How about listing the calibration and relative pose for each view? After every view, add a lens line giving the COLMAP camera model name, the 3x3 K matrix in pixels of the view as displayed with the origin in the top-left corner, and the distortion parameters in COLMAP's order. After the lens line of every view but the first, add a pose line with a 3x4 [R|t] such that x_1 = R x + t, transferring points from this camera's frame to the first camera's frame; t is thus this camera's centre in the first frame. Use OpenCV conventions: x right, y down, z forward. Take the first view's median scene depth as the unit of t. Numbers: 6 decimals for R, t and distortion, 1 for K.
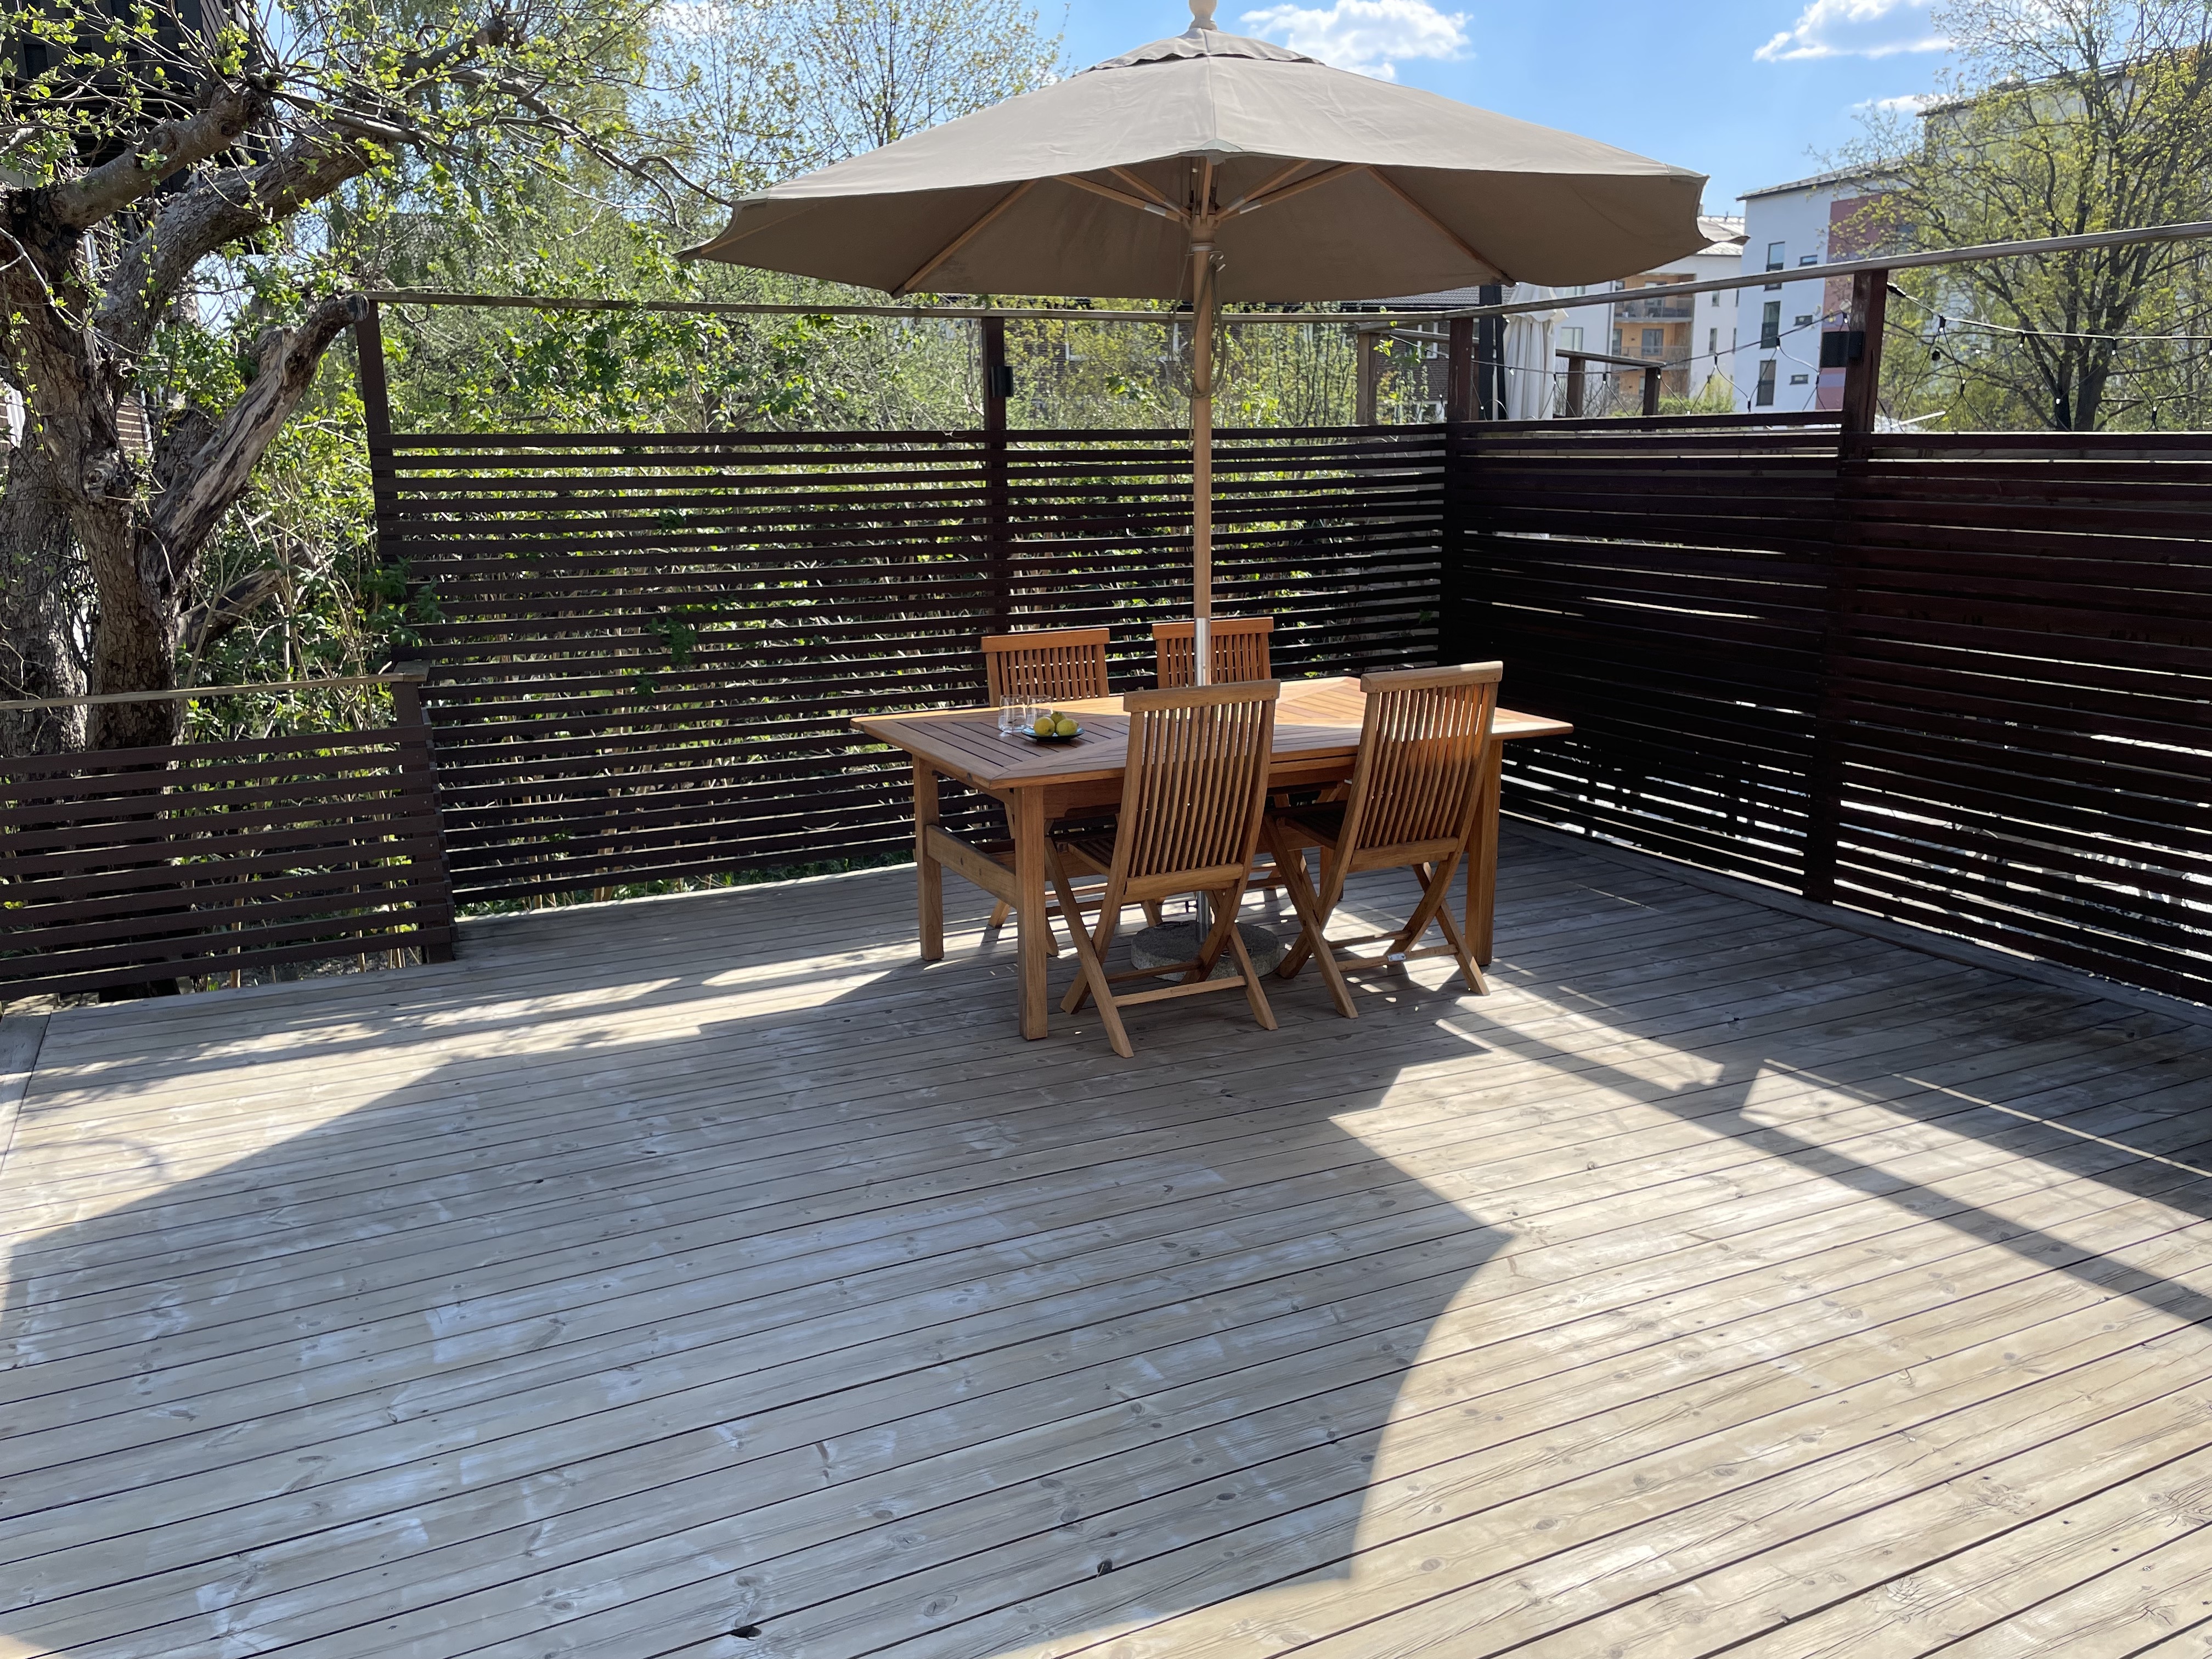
lens RADIAL K [[1697.8, 0, 1107.9], [0, 1697.8, 839.1], [0, 0, 1]] dist [-0.004845, -0.006790]
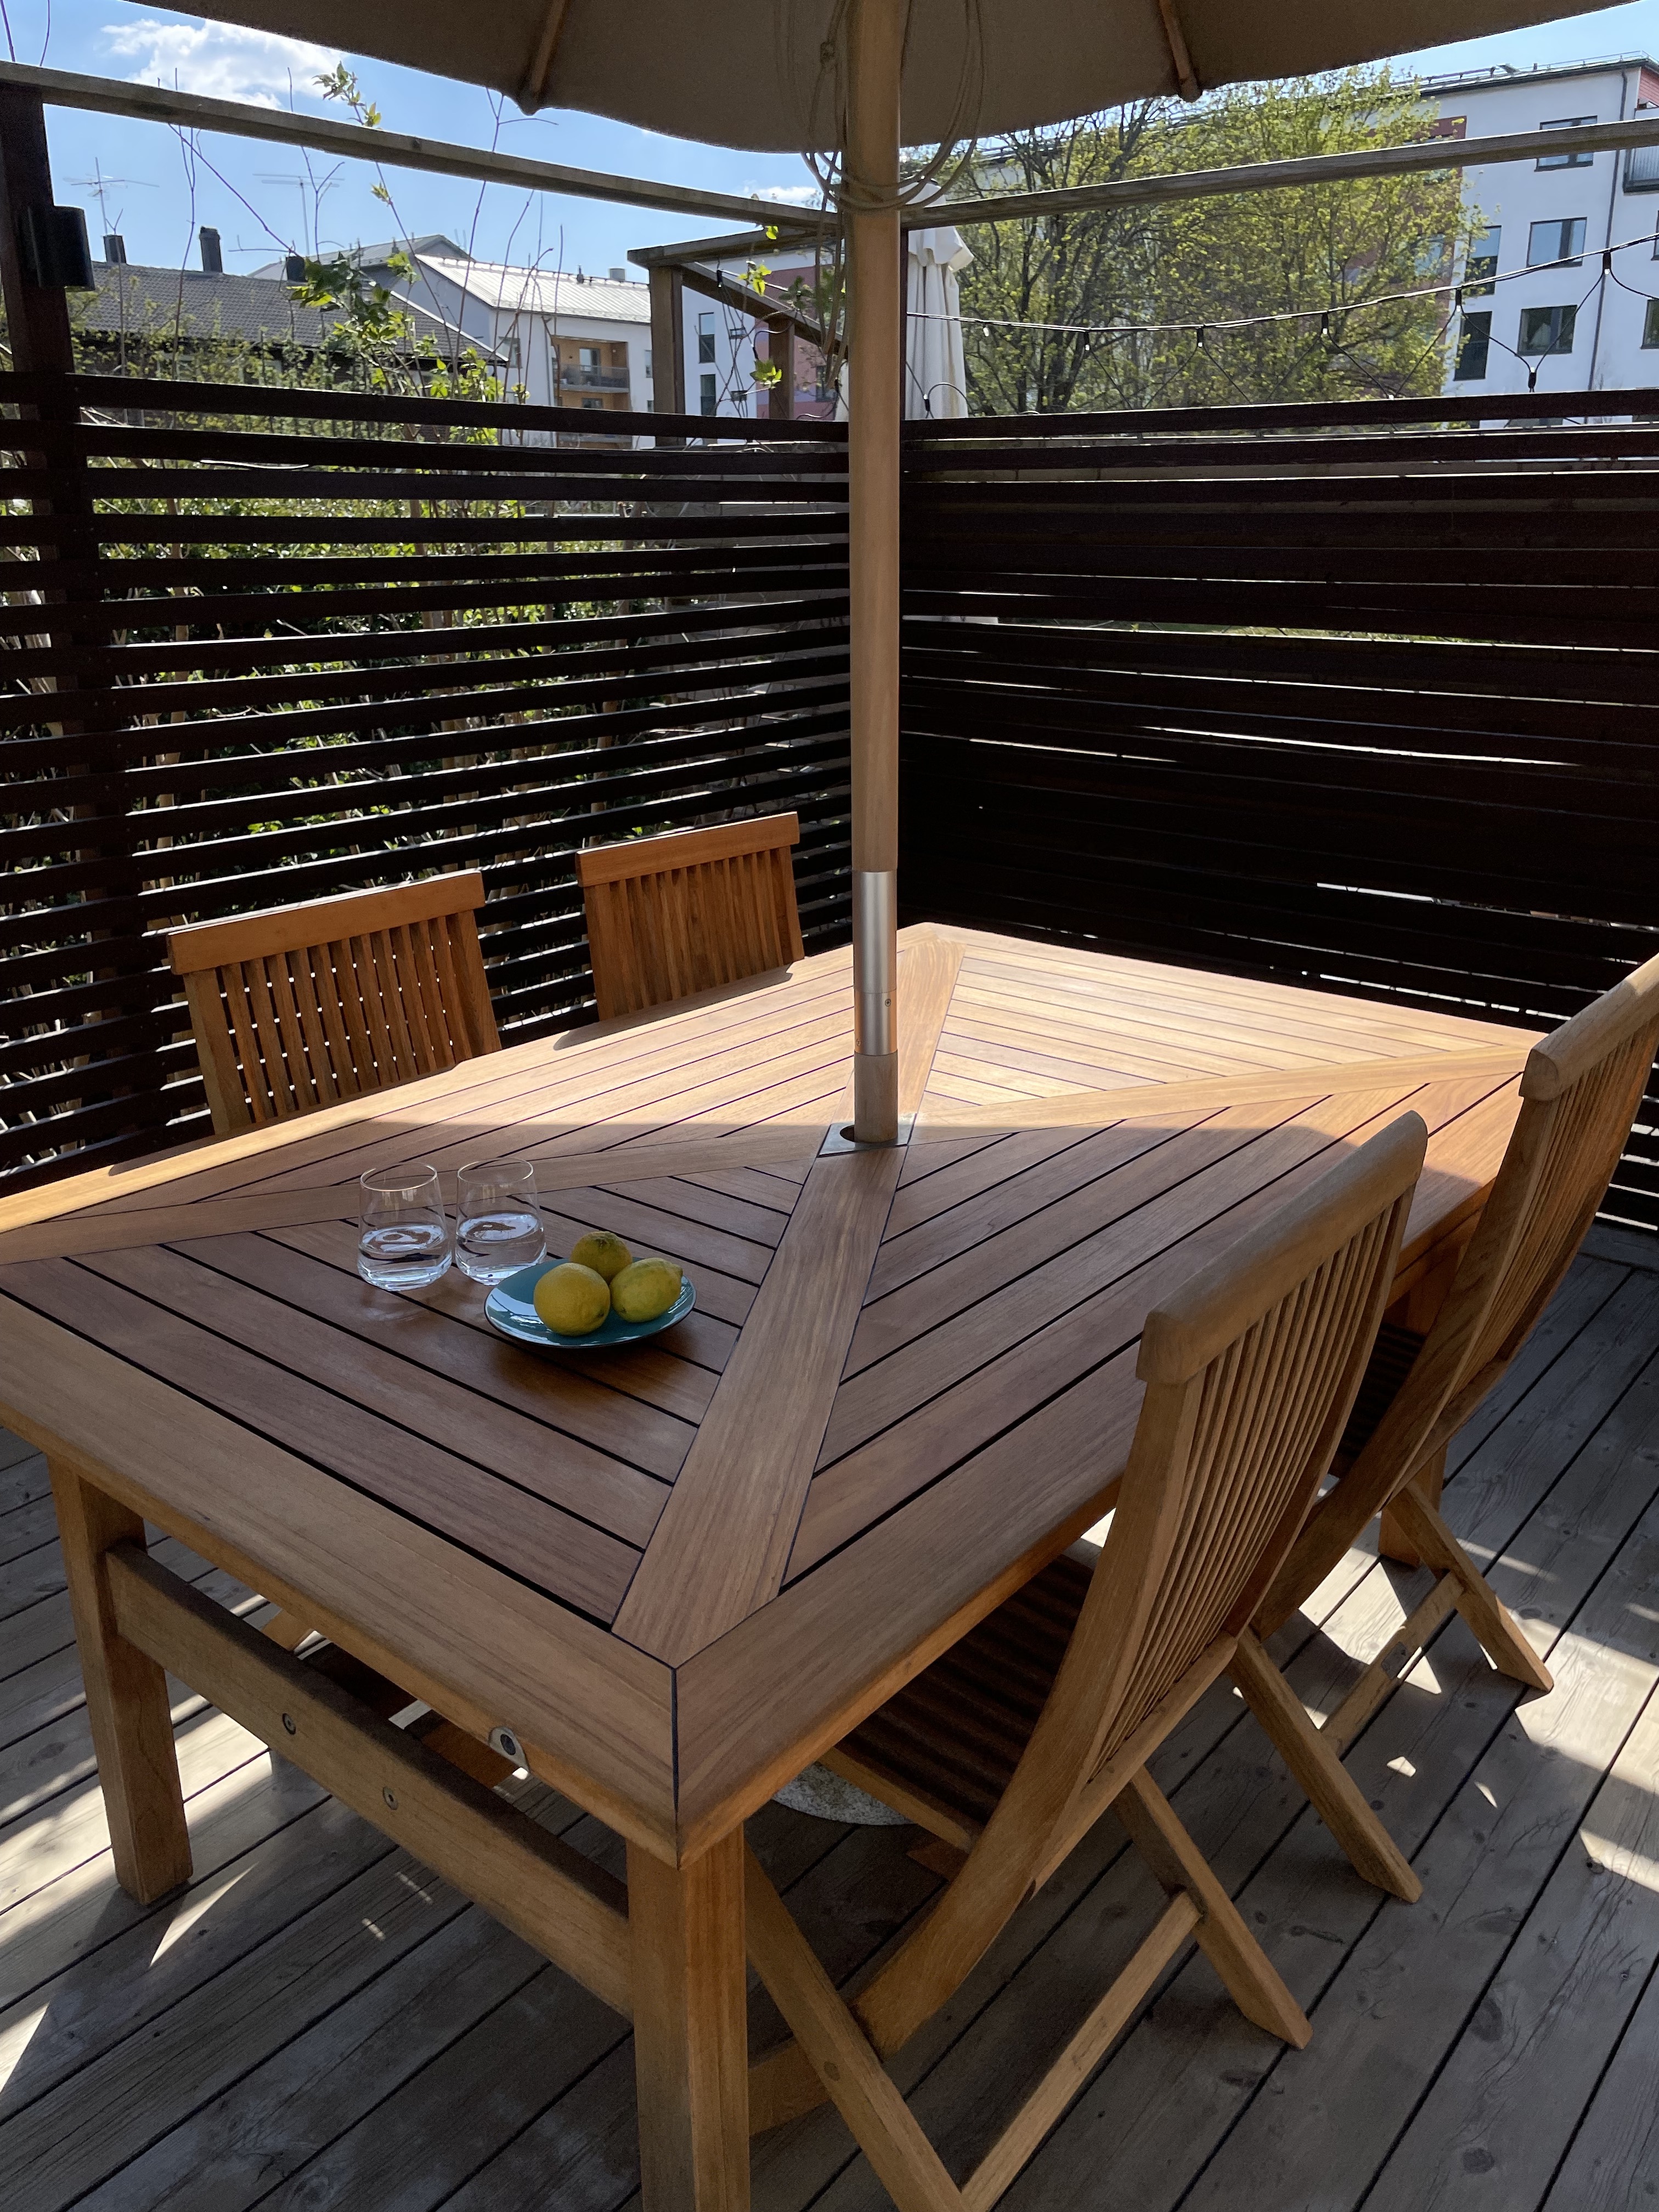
lens RADIAL K [[1697.8, 0, 833.5], [0, 1697.8, 1088.4], [0, 0, 1]] dist [-0.004845, -0.006790]
pose [[0.904519, -0.128452, 0.406627, -0.089225], [0.089544, 0.989506, 0.113398, -0.108629], [-0.416926, -0.066160, 0.906530, 0.575822]]
